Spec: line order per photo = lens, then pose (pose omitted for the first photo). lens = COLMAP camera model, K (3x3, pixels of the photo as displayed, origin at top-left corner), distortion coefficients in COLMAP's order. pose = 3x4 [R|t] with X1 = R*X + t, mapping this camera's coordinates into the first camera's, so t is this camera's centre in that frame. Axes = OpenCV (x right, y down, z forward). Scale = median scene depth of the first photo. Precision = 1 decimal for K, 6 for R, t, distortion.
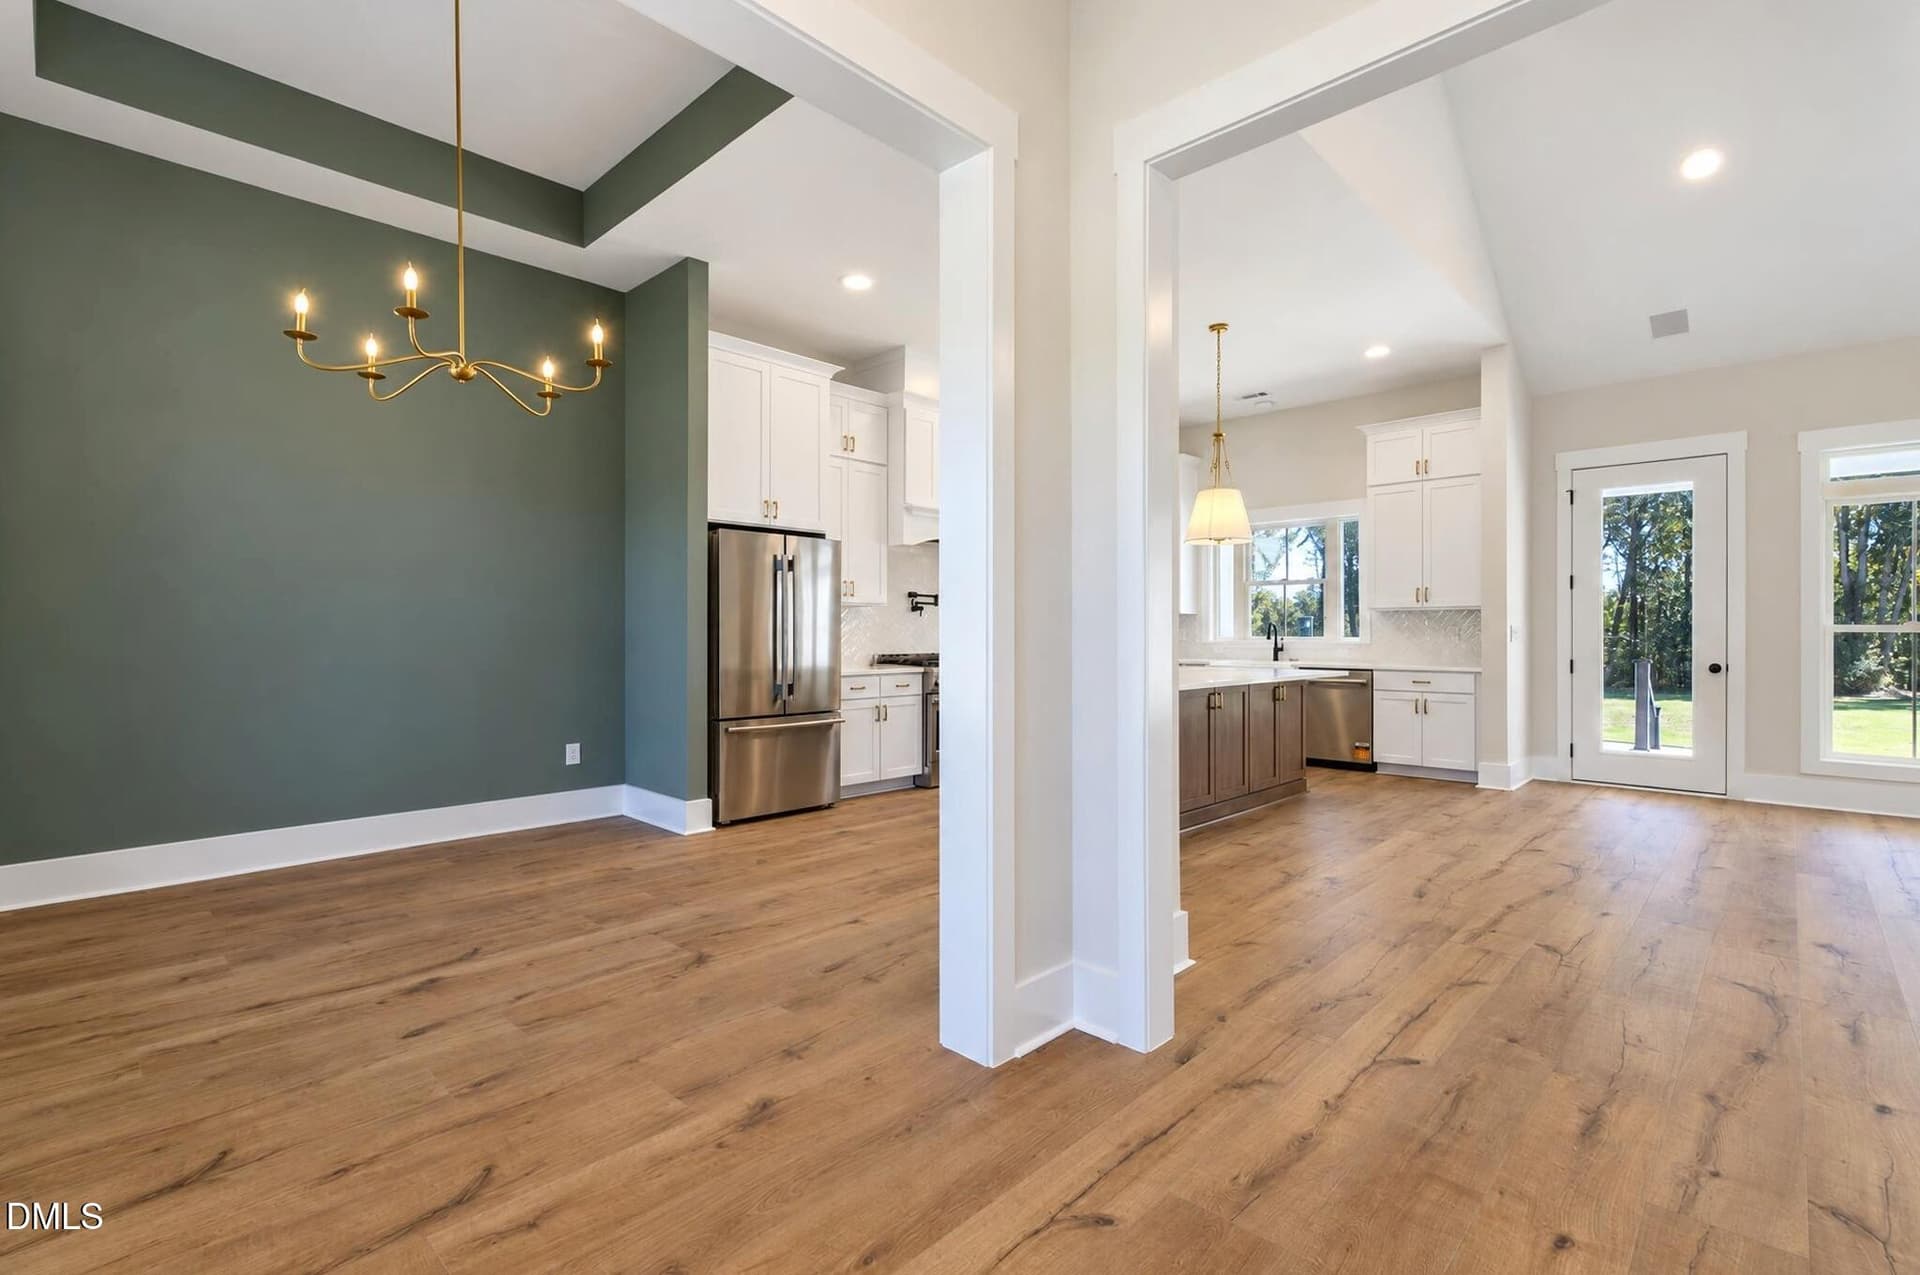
lens RADIAL K [[878.6, 0, 969.9], [0, 878.6, 639.6], [0, 0, 1]] dist [-0.001220, 0.001725]
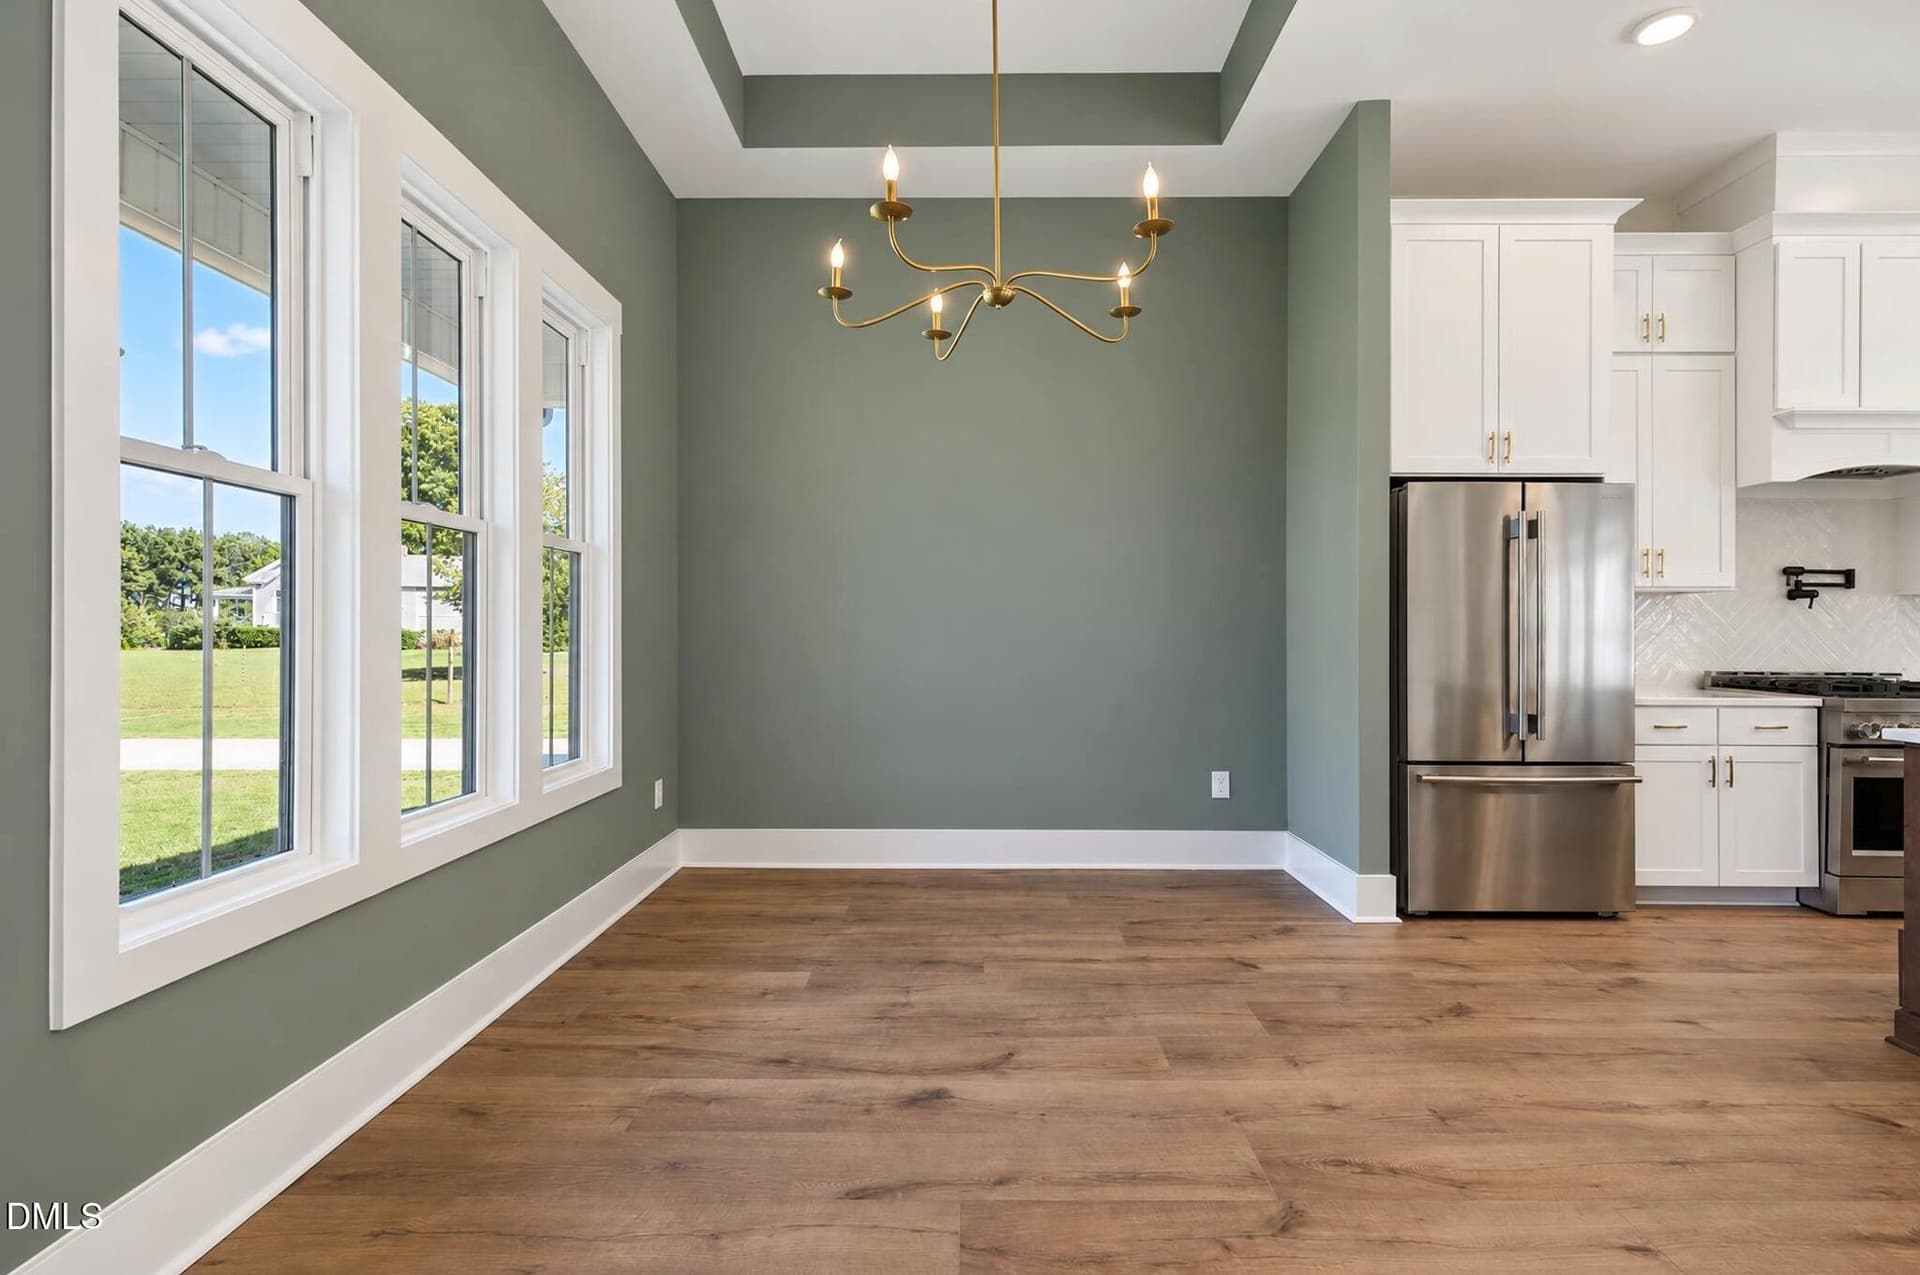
lens RADIAL K [[878.6, 0, 966.2], [0, 878.6, 634.7], [0, 0, 1]] dist [-0.001220, 0.001725]
pose [[0.685029, -0.001080, -0.728515, -0.019559], [-0.005935, 0.999957, -0.007064, -0.001127], [0.728491, 0.009163, 0.684994, 0.241542]]
